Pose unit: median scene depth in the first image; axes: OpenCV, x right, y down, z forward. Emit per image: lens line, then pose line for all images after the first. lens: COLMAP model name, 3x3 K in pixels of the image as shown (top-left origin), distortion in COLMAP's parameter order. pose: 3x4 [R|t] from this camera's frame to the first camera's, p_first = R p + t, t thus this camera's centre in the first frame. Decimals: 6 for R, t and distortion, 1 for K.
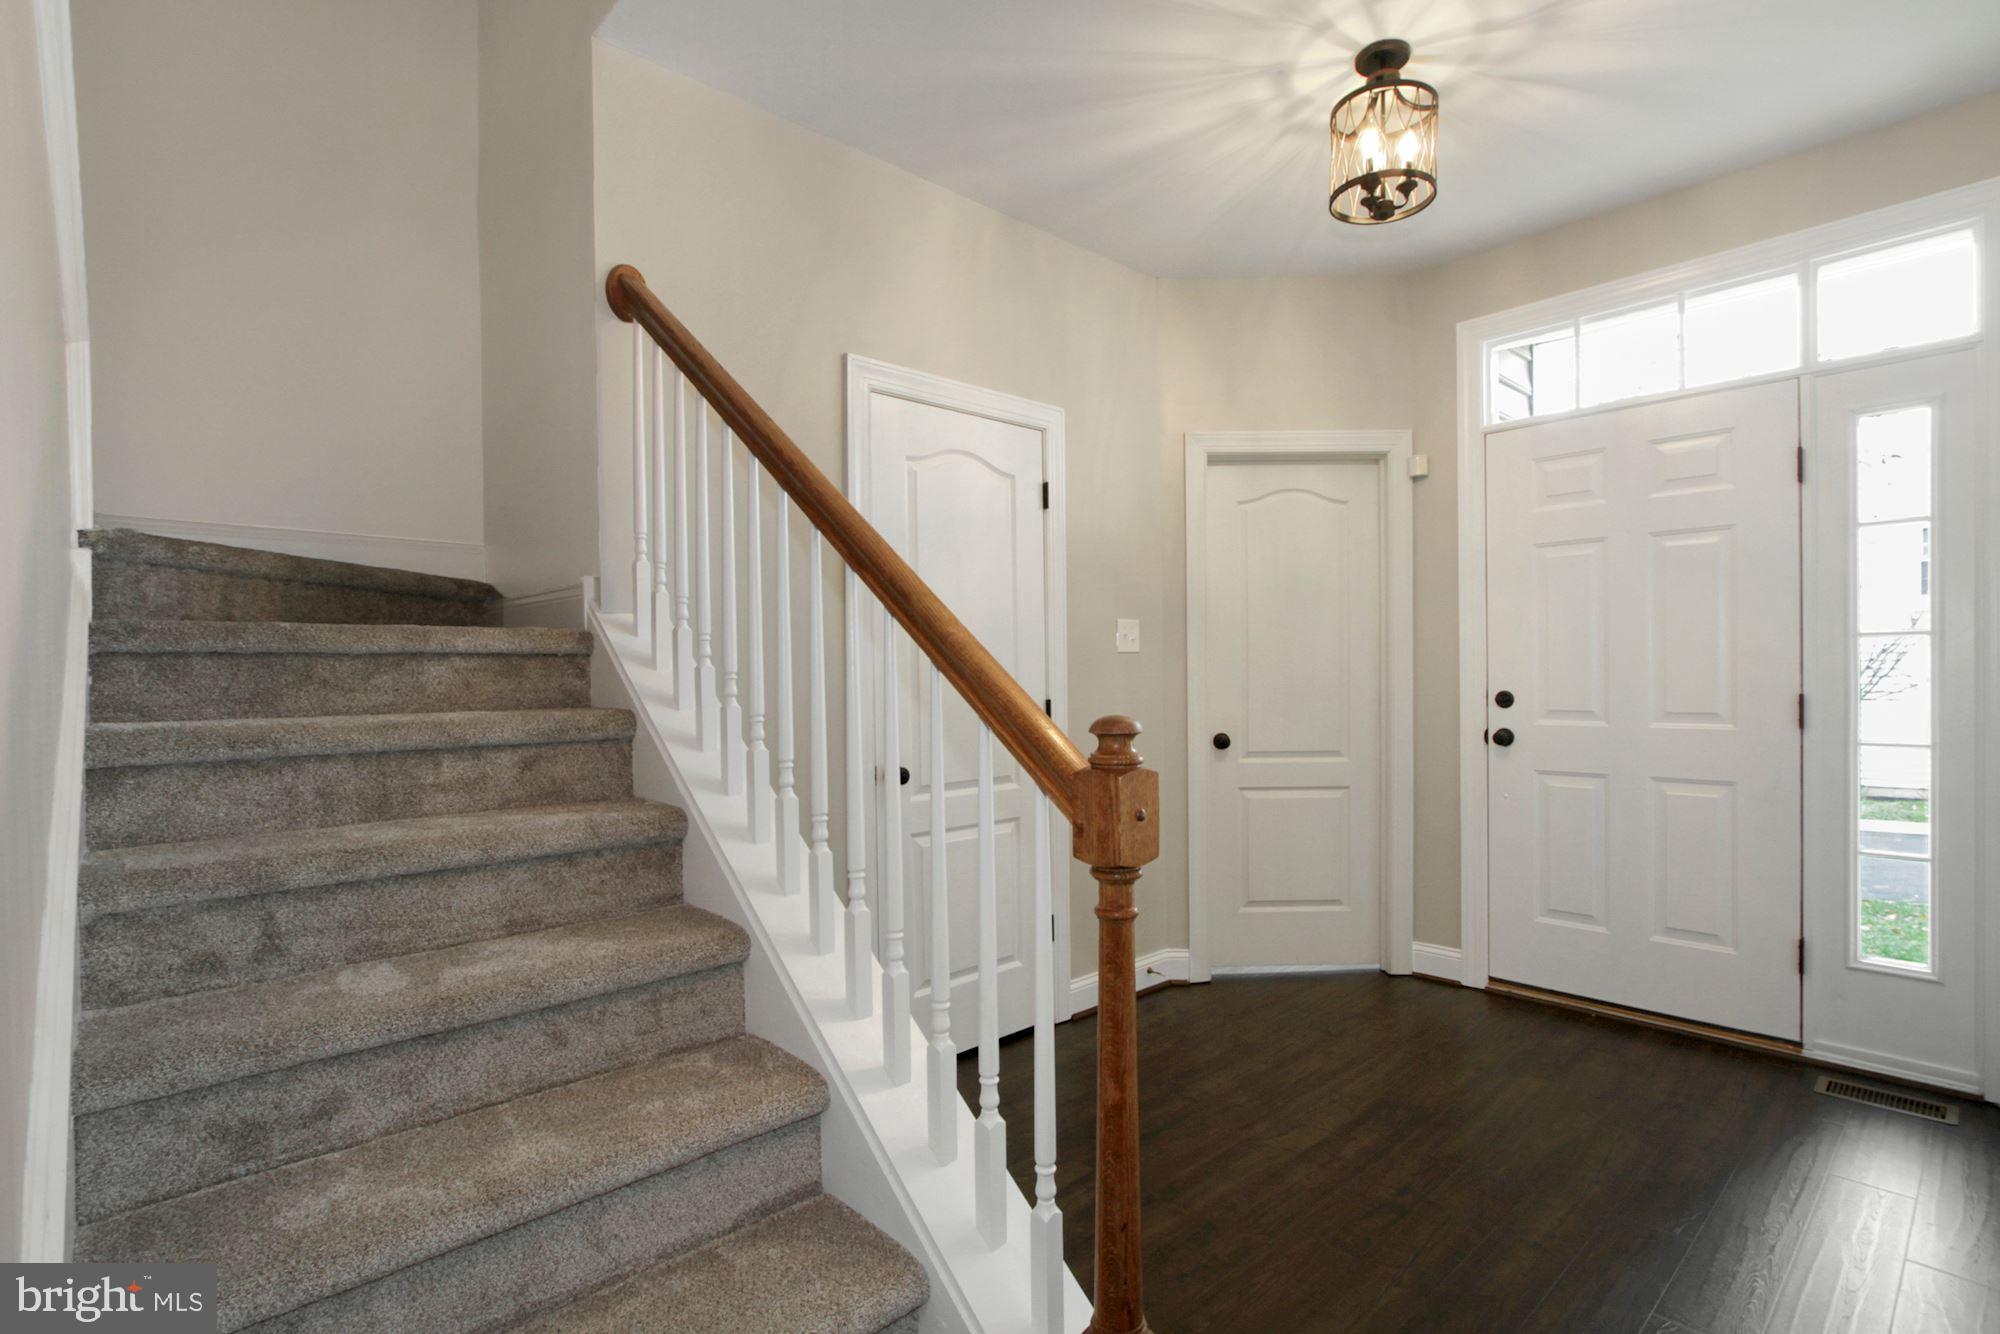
lens RADIAL K [[941.6, 0, 1016.1], [0, 941.6, 675.7], [0, 0, 1]] dist [-0.011538, 0.003410]
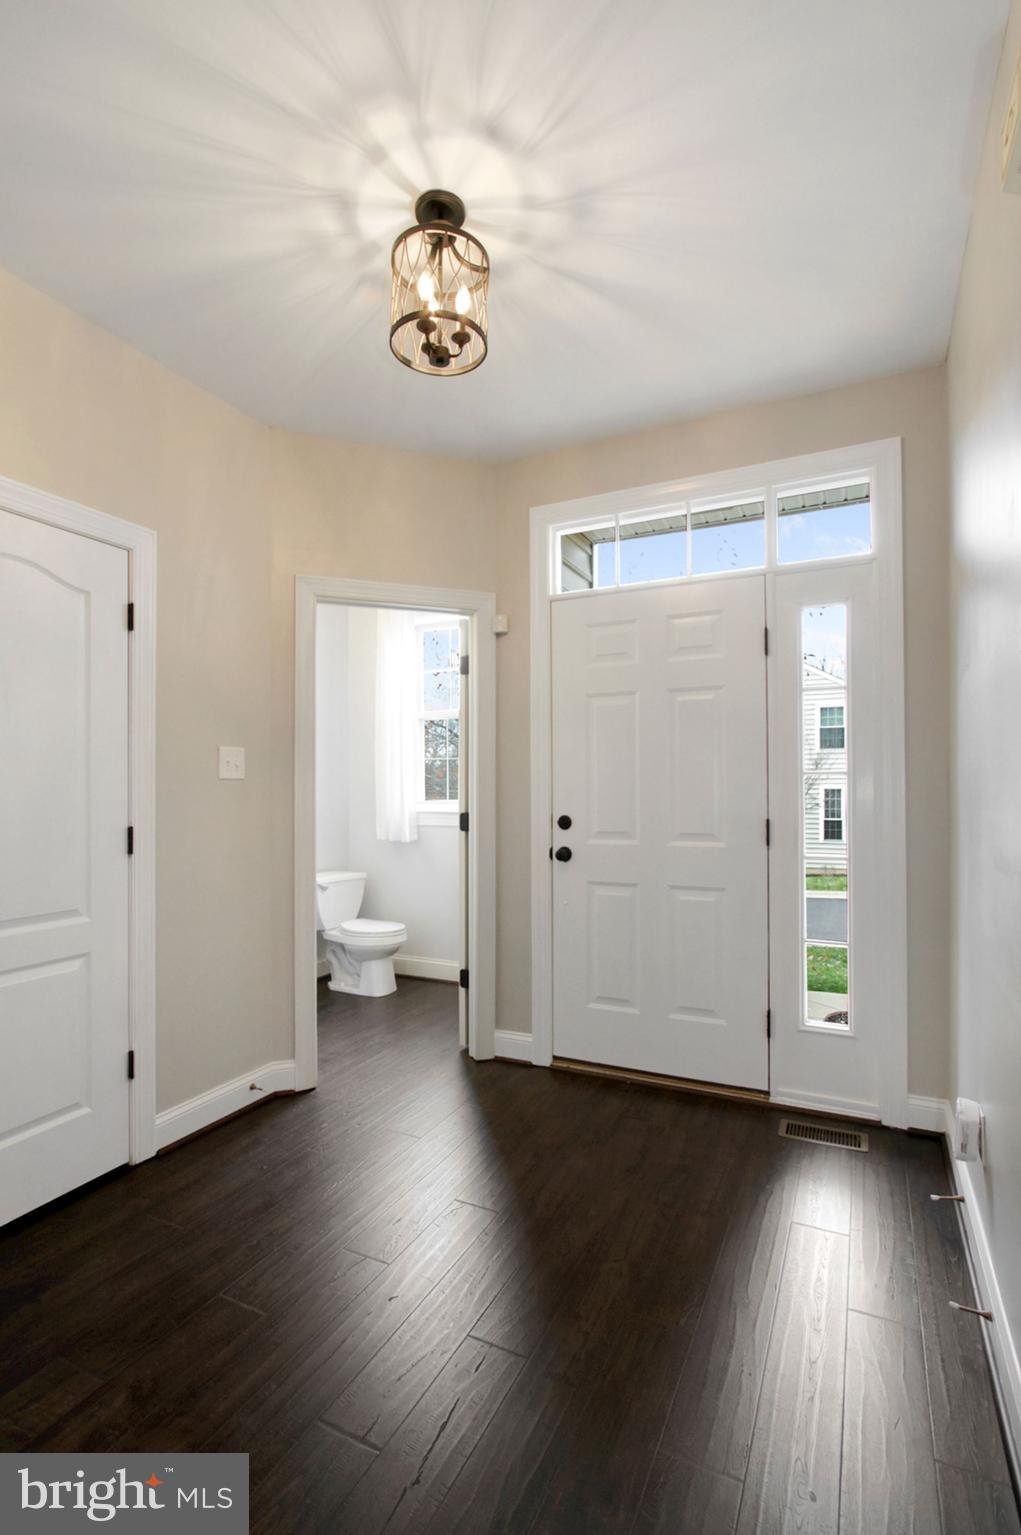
lens RADIAL K [[722.7, 0, 504.4], [0, 722.7, 775.1], [0, 0, 1]] dist [-0.011538, 0.003410]
pose [[0.936649, 0.015166, 0.349941, 0.148738], [-0.005620, 0.999584, -0.028279, -0.010485], [-0.350224, 0.024521, 0.936345, 0.192321]]
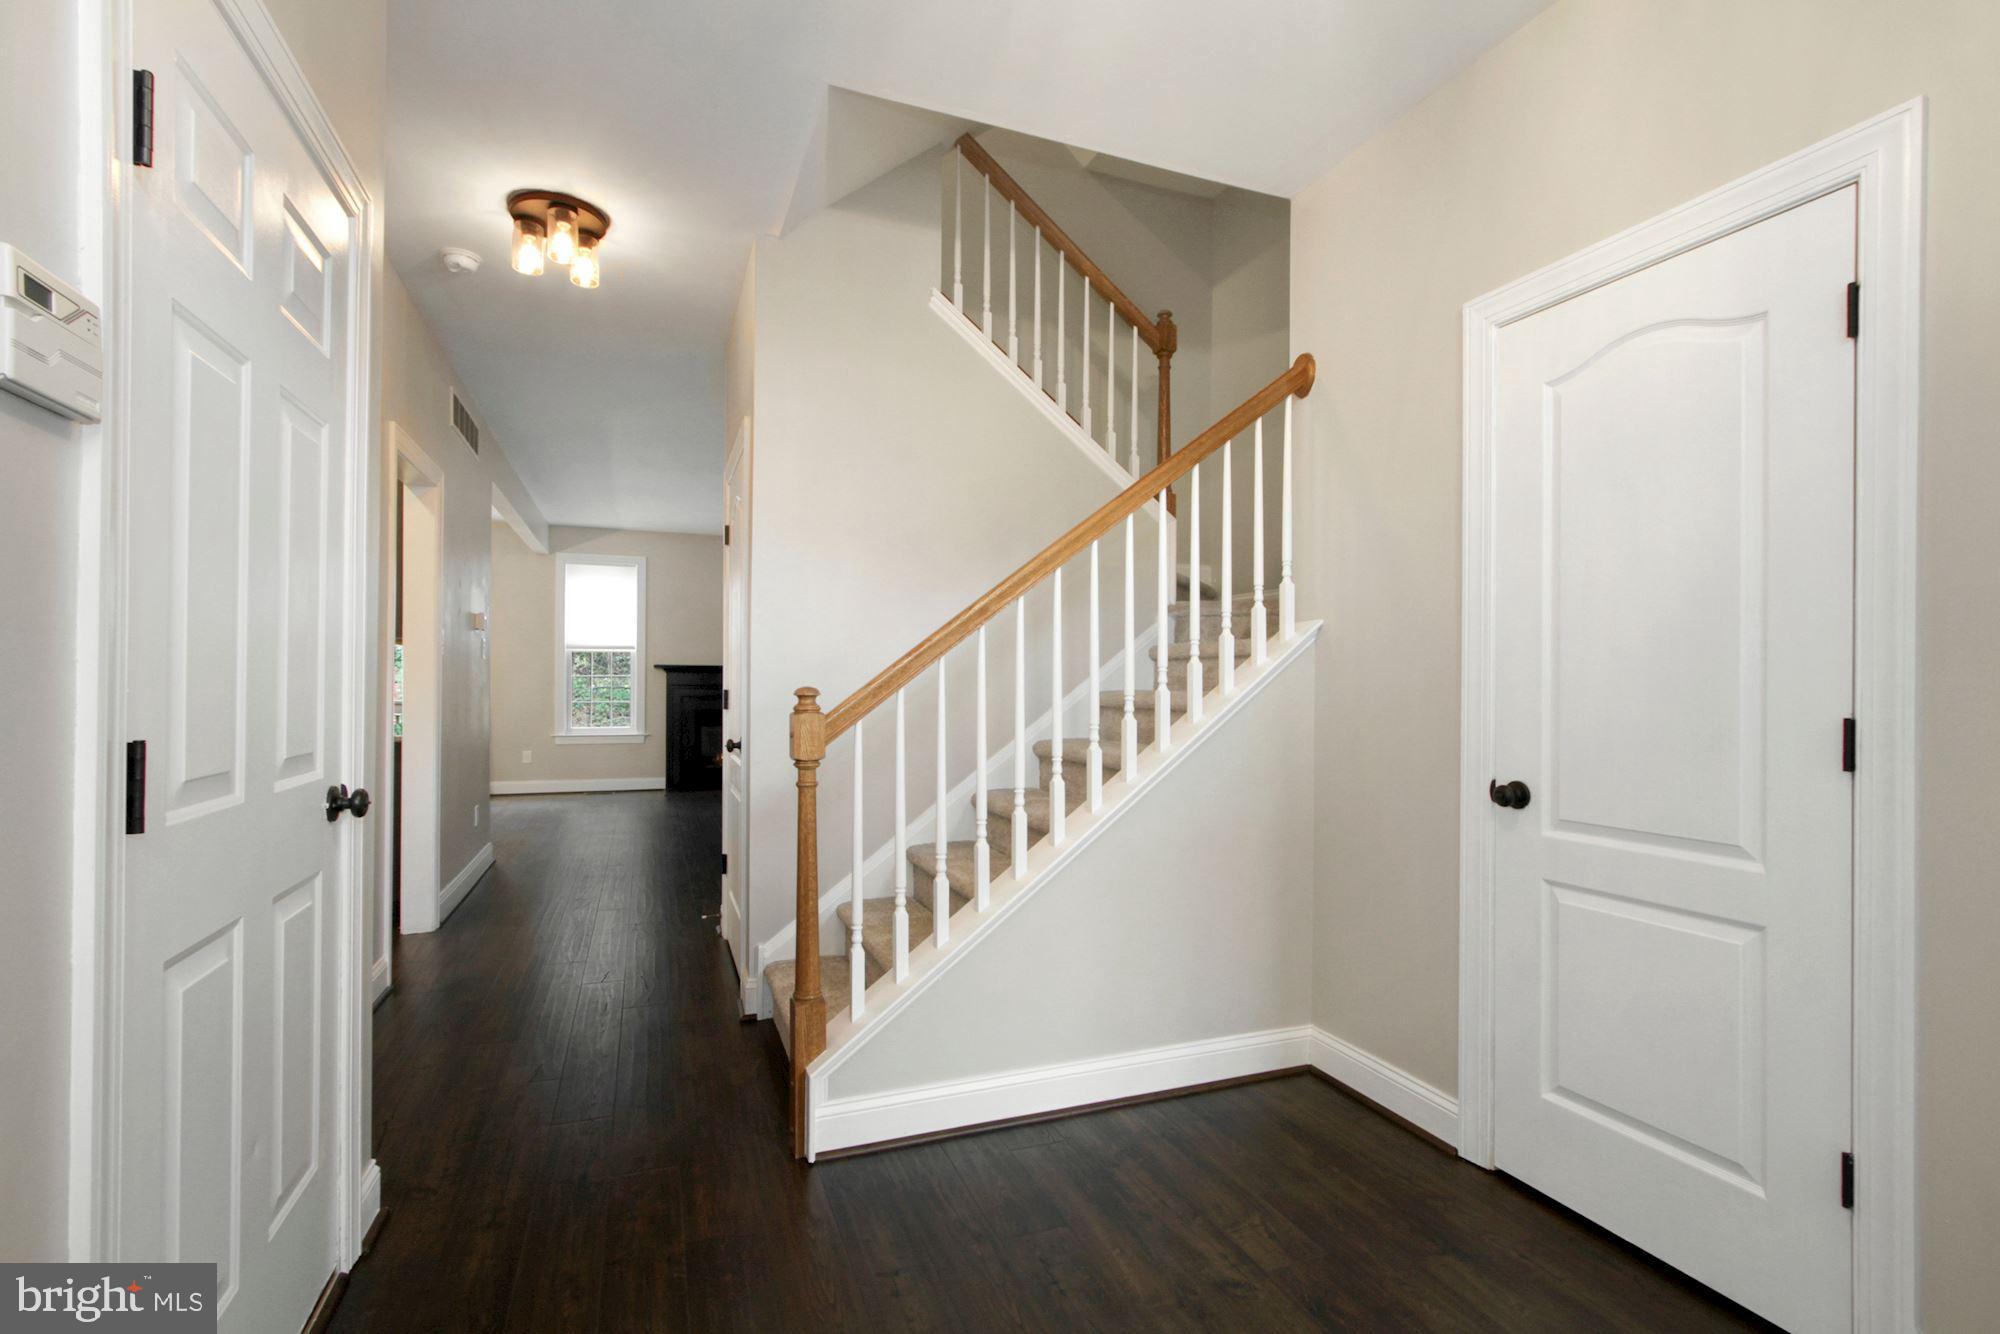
lens RADIAL K [[941.6, 0, 1025.8], [0, 941.6, 690.7], [0, 0, 1]] dist [-0.011538, 0.003410]
pose [[-0.347696, 0.010156, -0.937552, 0.726863], [-0.006896, 0.999887, 0.013388, 0.007370], [0.937582, 0.011121, -0.347586, 0.855278]]
